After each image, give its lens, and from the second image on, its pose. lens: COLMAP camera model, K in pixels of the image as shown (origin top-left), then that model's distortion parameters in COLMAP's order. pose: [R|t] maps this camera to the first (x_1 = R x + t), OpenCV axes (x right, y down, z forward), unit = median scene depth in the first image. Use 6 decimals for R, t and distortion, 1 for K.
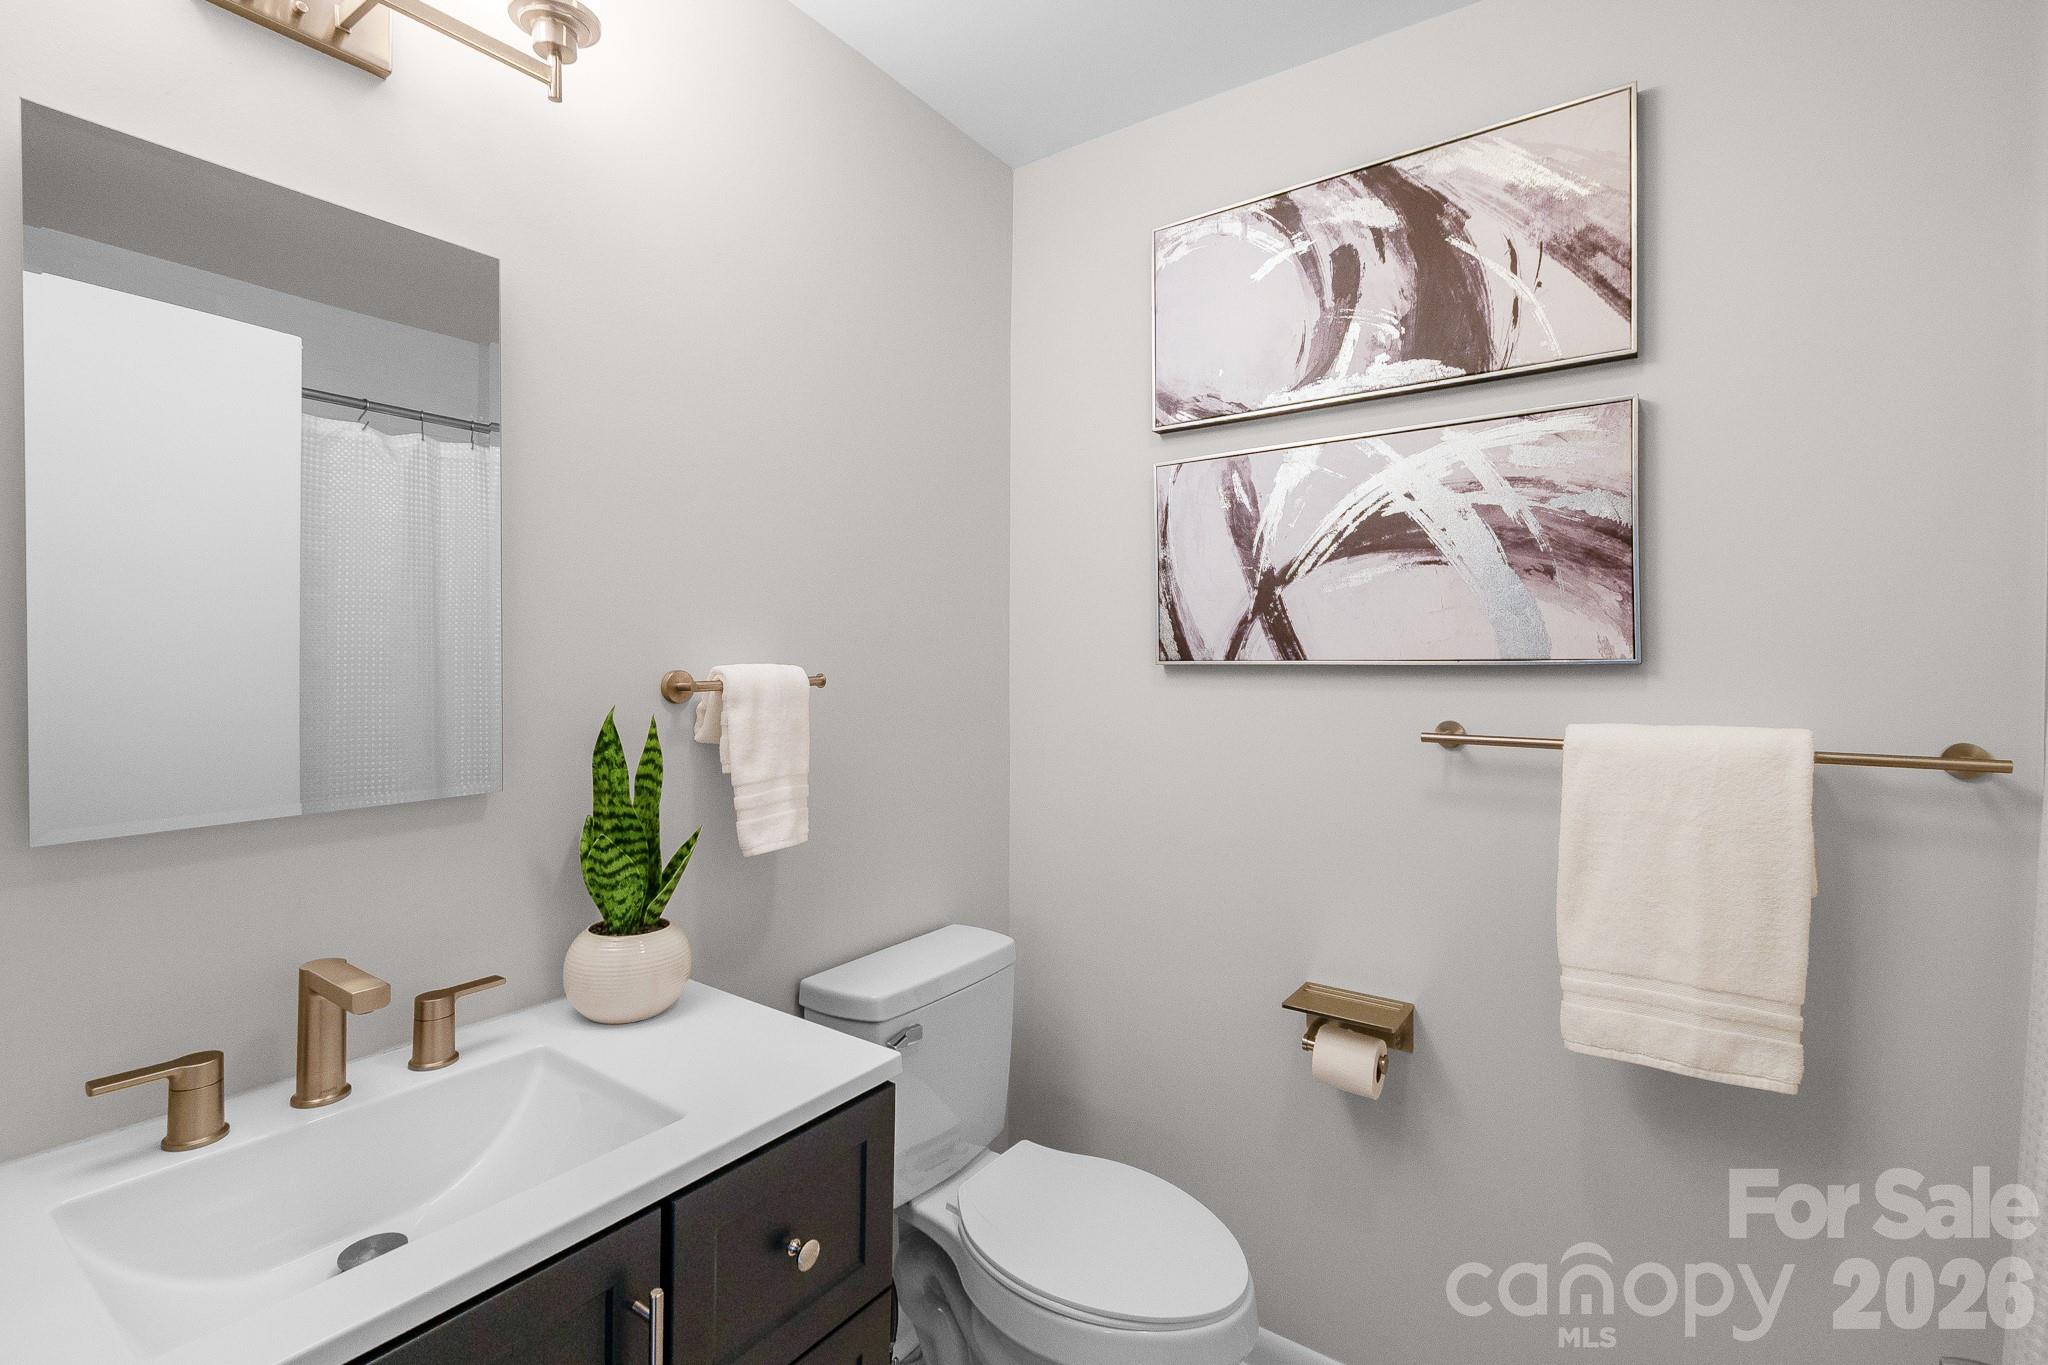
lens RADIAL K [[936.9, 0, 1020.5], [0, 936.9, 667.8], [0, 0, 1]] dist [0.001685, -0.000889]
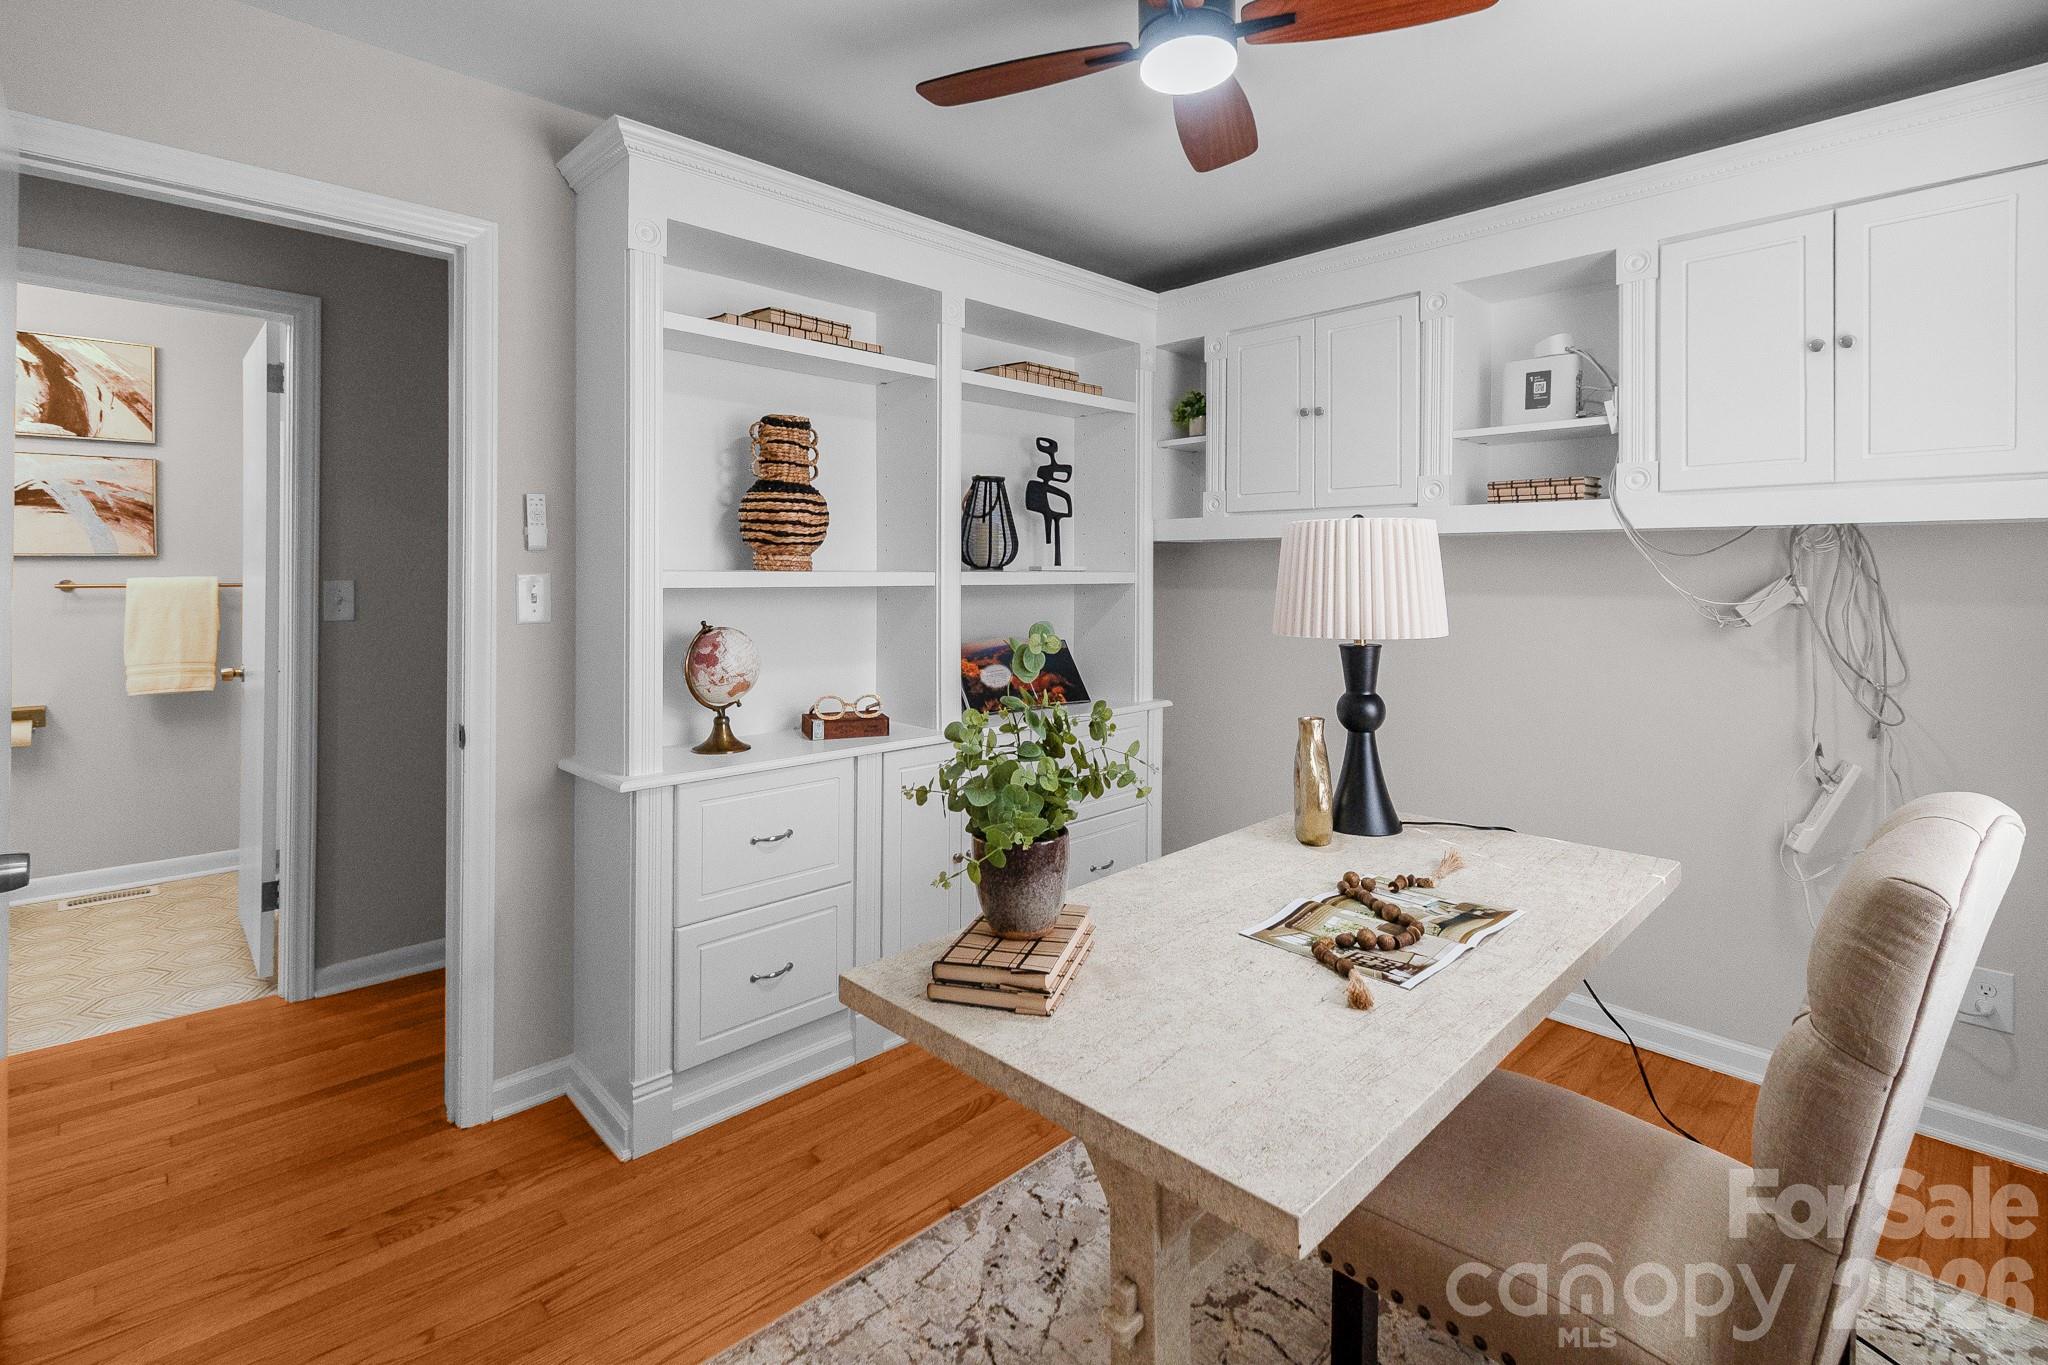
lens RADIAL K [[936.9, 0, 988.8], [0, 936.9, 571.1], [0, 0, 1]] dist [0.001685, -0.000889]
pose [[0.206091, 0.000970, 0.978532, -1.461380], [0.006267, 0.999978, -0.002312, 0.059199], [-0.978513, 0.006609, 0.206080, -1.872278]]
